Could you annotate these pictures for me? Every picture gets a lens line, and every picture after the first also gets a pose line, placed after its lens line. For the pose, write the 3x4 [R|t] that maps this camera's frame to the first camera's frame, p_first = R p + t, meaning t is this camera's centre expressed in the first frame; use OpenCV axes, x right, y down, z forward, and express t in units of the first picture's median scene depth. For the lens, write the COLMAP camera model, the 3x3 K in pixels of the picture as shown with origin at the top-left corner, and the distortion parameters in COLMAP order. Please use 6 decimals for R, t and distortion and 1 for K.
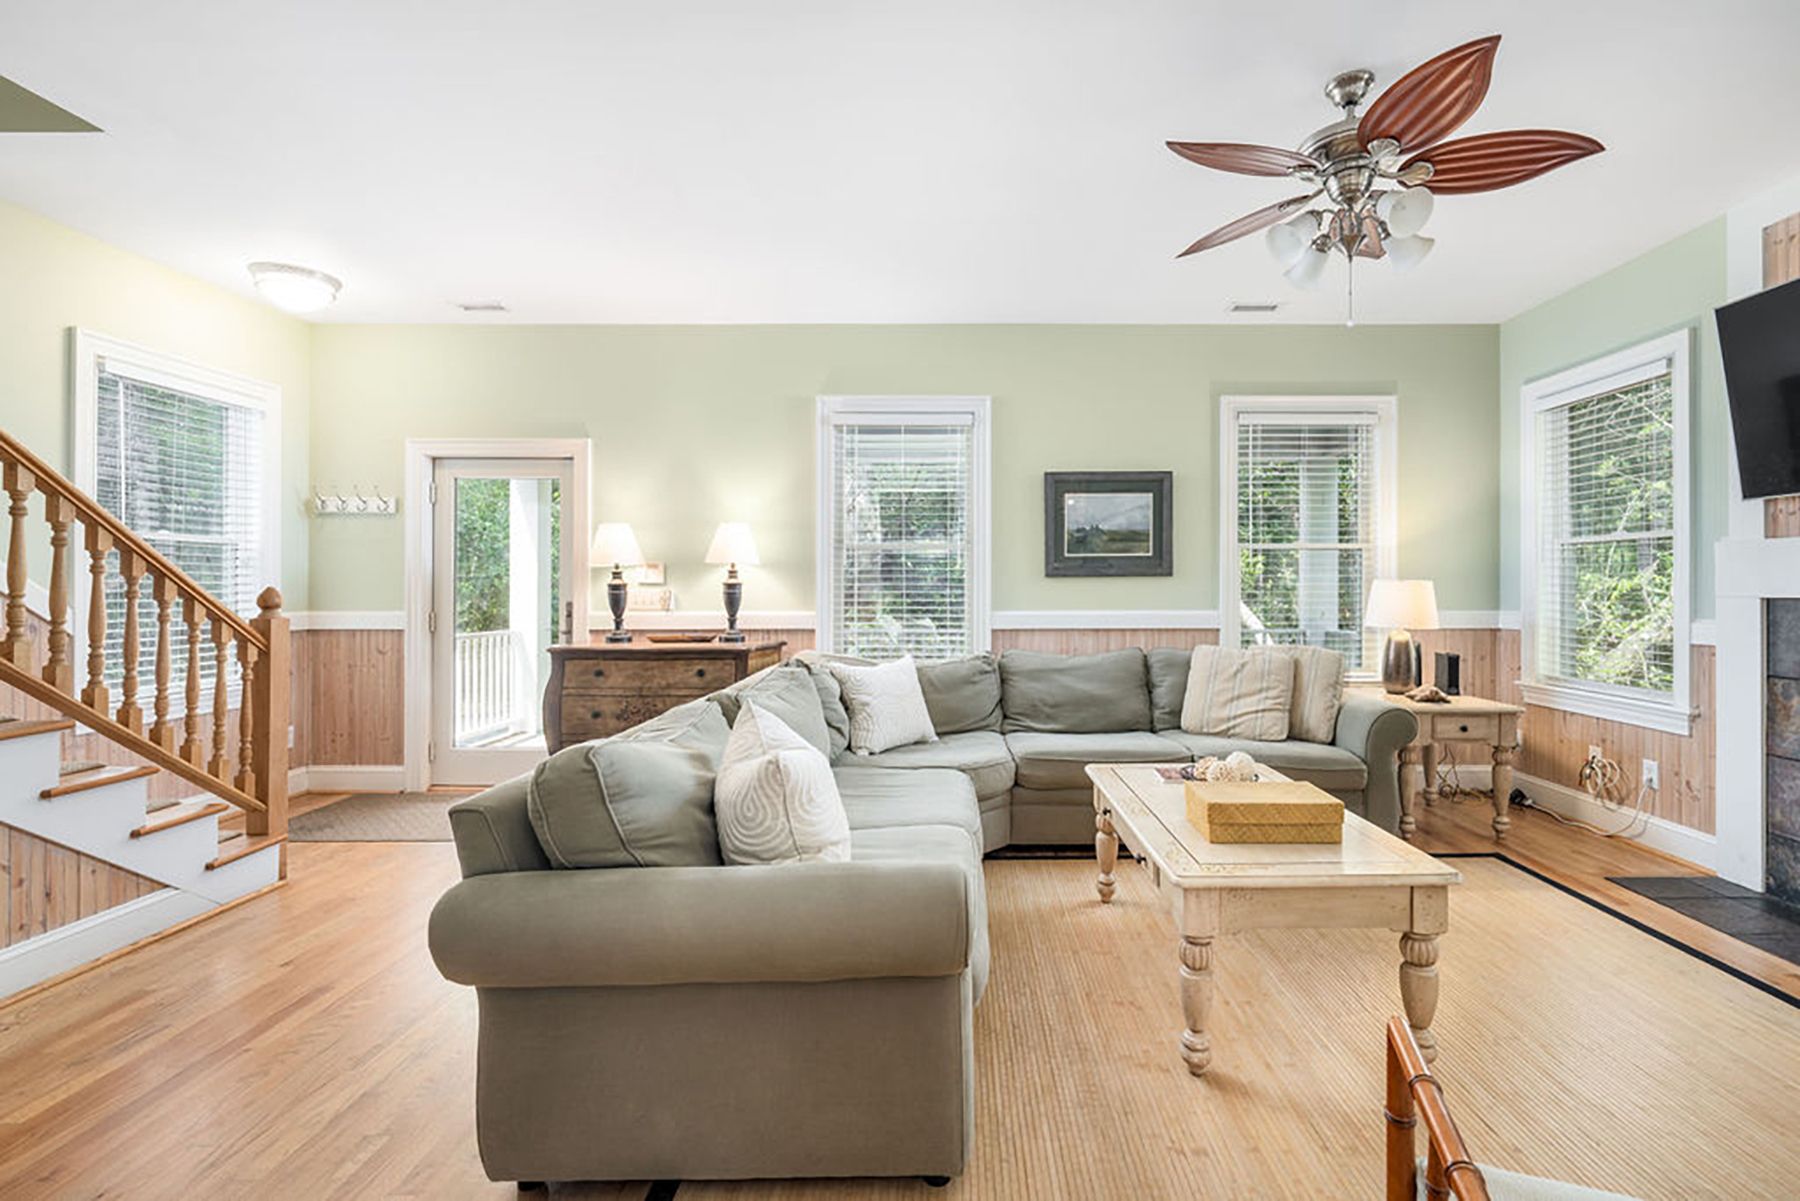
lens RADIAL K [[756.7, 0, 913.5], [0, 756.7, 595.4], [0, 0, 1]] dist [0.000843, 0.000020]
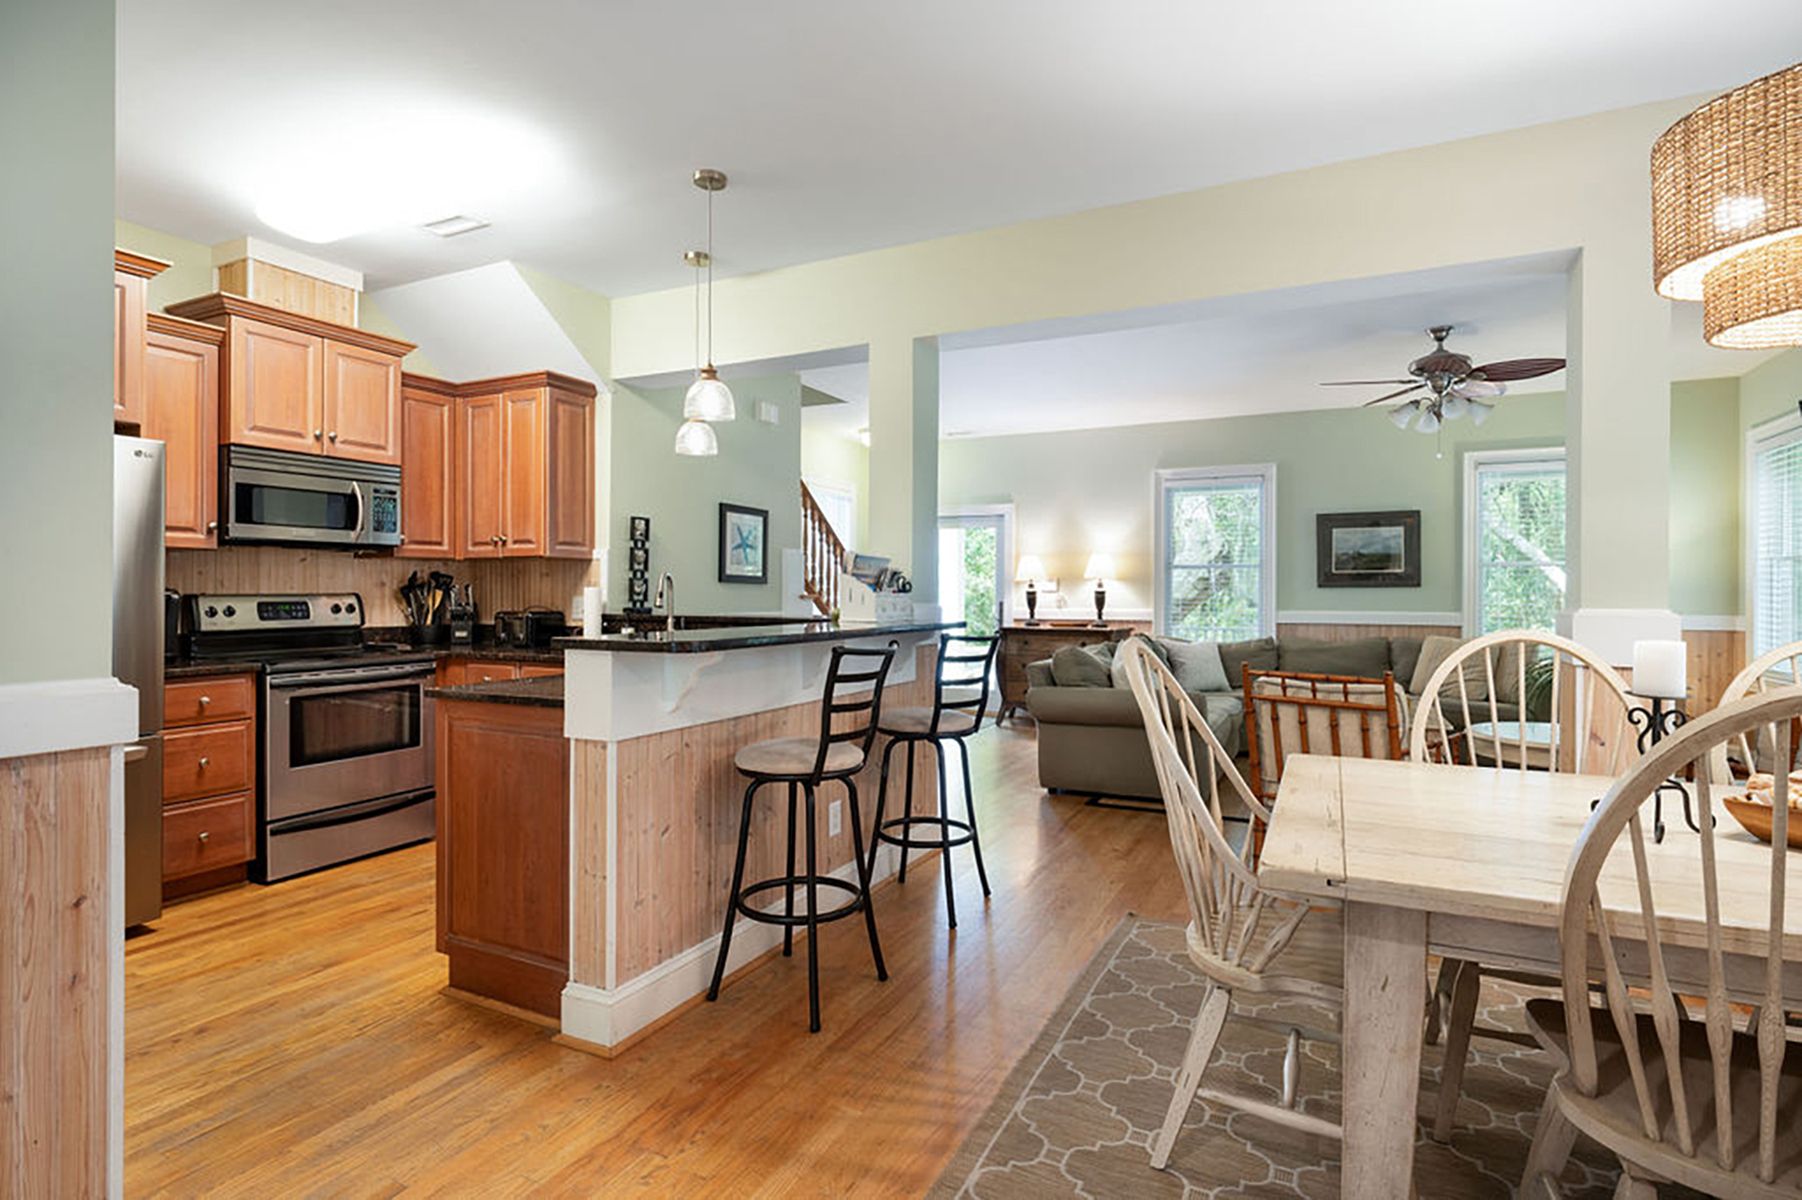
lens RADIAL K [[885.1, 0, 905.3], [0, 885.1, 593.9], [0, 0, 1]] dist [-0.000569, 0.000108]
pose [[0.910254, 0.005192, -0.414017, 0.159526], [-0.004043, 0.999985, 0.003653, -0.014772], [0.414030, -0.001651, 0.910262, -0.863960]]
